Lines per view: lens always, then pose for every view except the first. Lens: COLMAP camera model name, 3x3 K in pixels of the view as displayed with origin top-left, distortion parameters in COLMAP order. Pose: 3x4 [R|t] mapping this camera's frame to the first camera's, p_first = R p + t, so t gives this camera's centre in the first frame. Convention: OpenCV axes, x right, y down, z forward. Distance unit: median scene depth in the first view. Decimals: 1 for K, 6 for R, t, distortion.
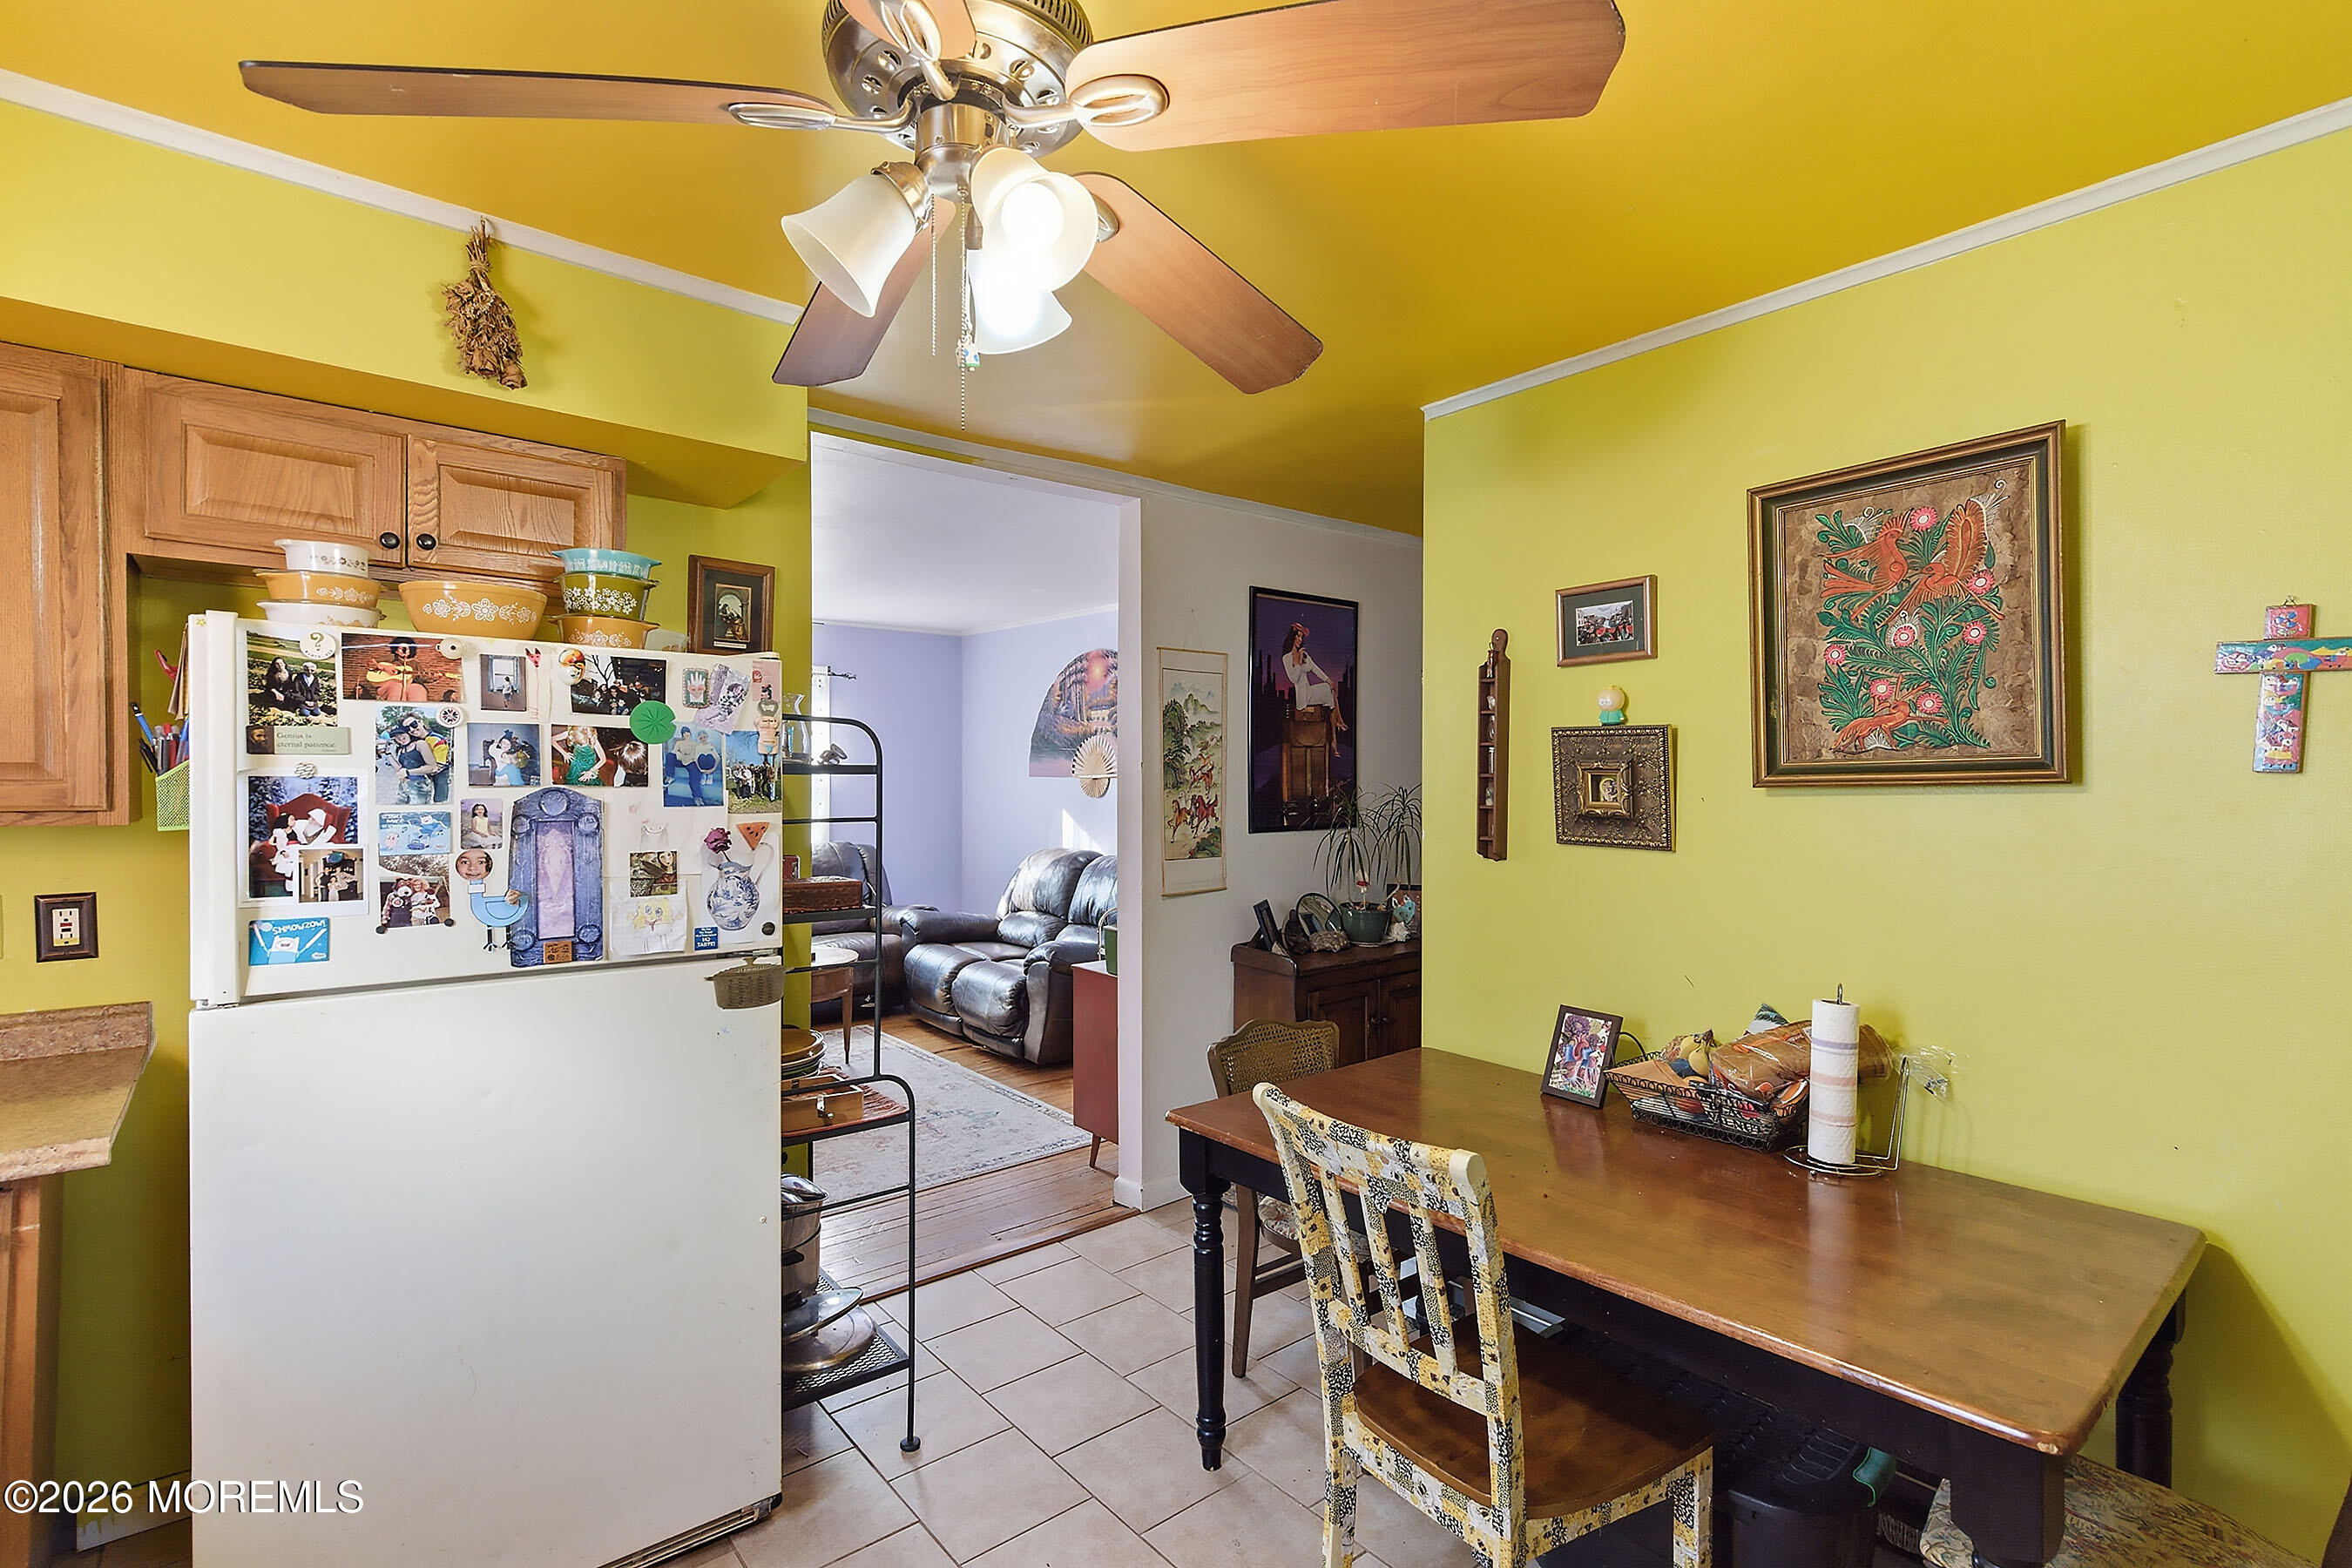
lens RADIAL K [[1074.5, 0, 1166.4], [0, 1074.5, 789.6], [0, 0, 1]] dist [0.004150, 0.000387]
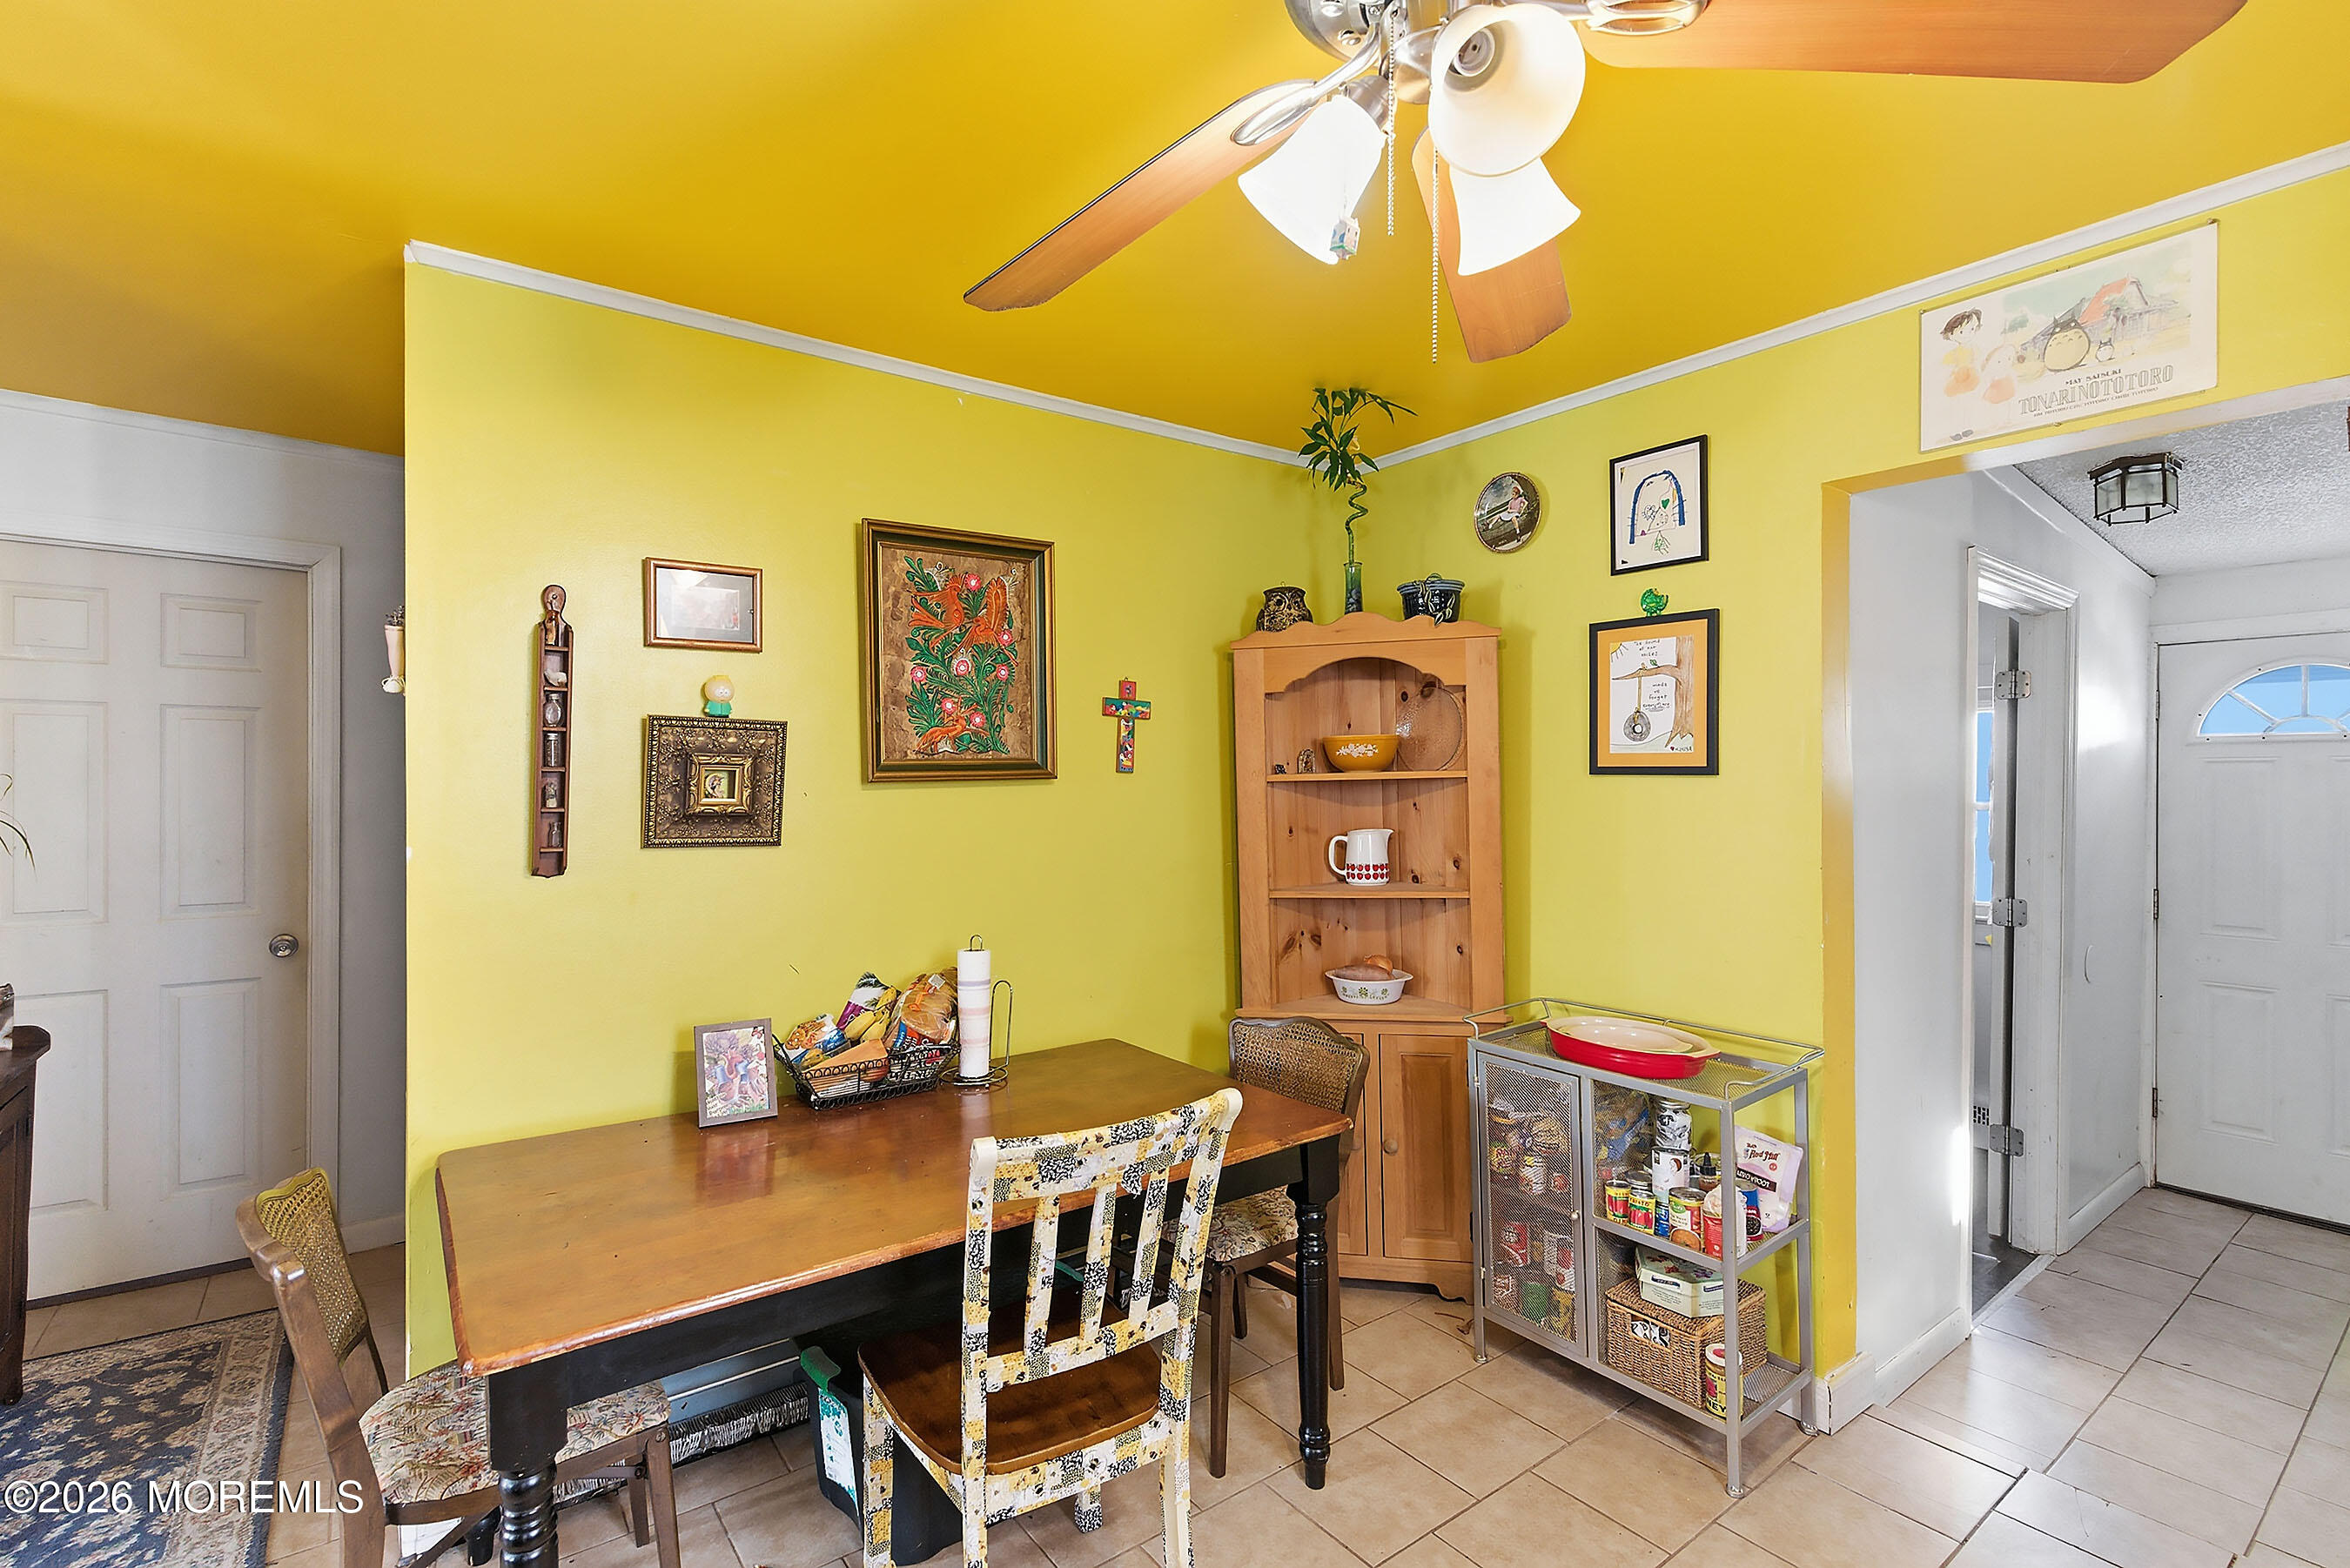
lens RADIAL K [[1073.4, 0, 1163.3], [0, 1073.4, 777.1], [0, 0, 1]] dist [0.004150, 0.000387]
pose [[0.054430, 0.002184, 0.998515, -0.606144], [0.007463, 0.999969, -0.002594, -0.002730], [-0.998490, 0.007593, 0.054412, 0.673361]]
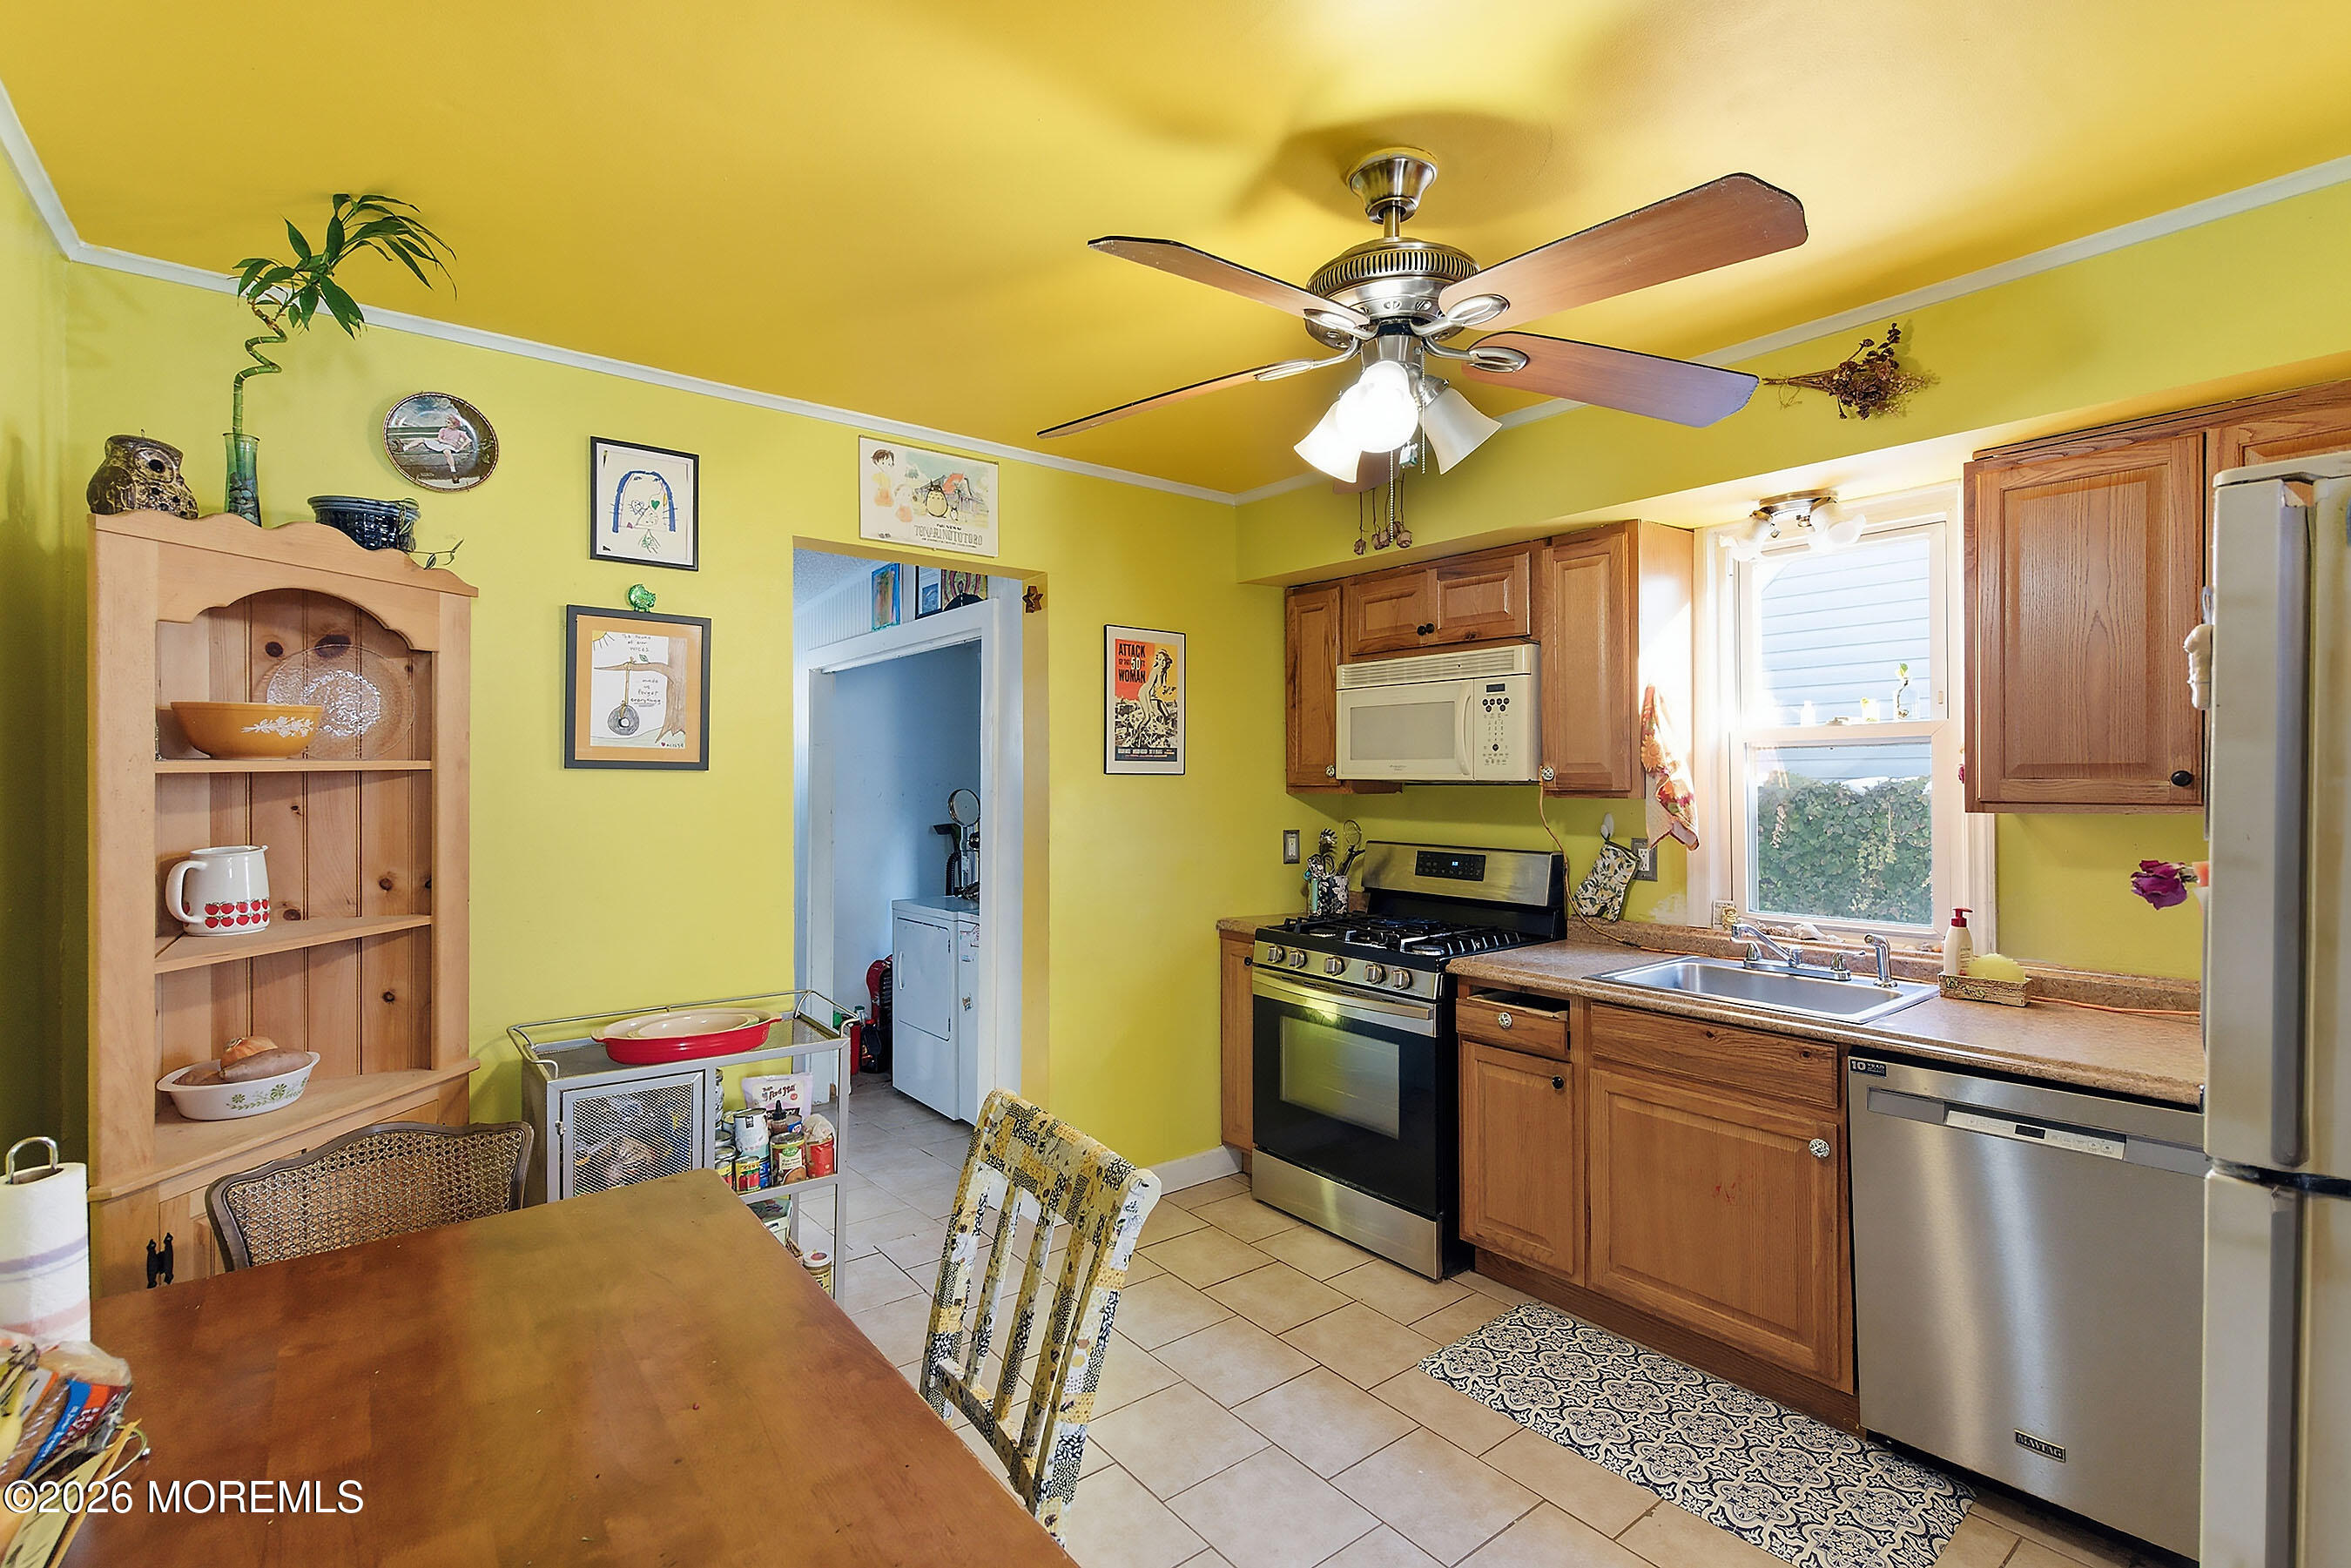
lens RADIAL K [[1073.9, 0, 1175.2], [0, 1073.9, 770.9], [0, 0, 1]] dist [0.004150, 0.000387]
pose [[-0.999740, -0.003459, 0.022523, 0.043764], [-0.003491, 0.999993, -0.001396, -0.003107], [-0.022518, -0.001474, -0.999745, 1.443981]]
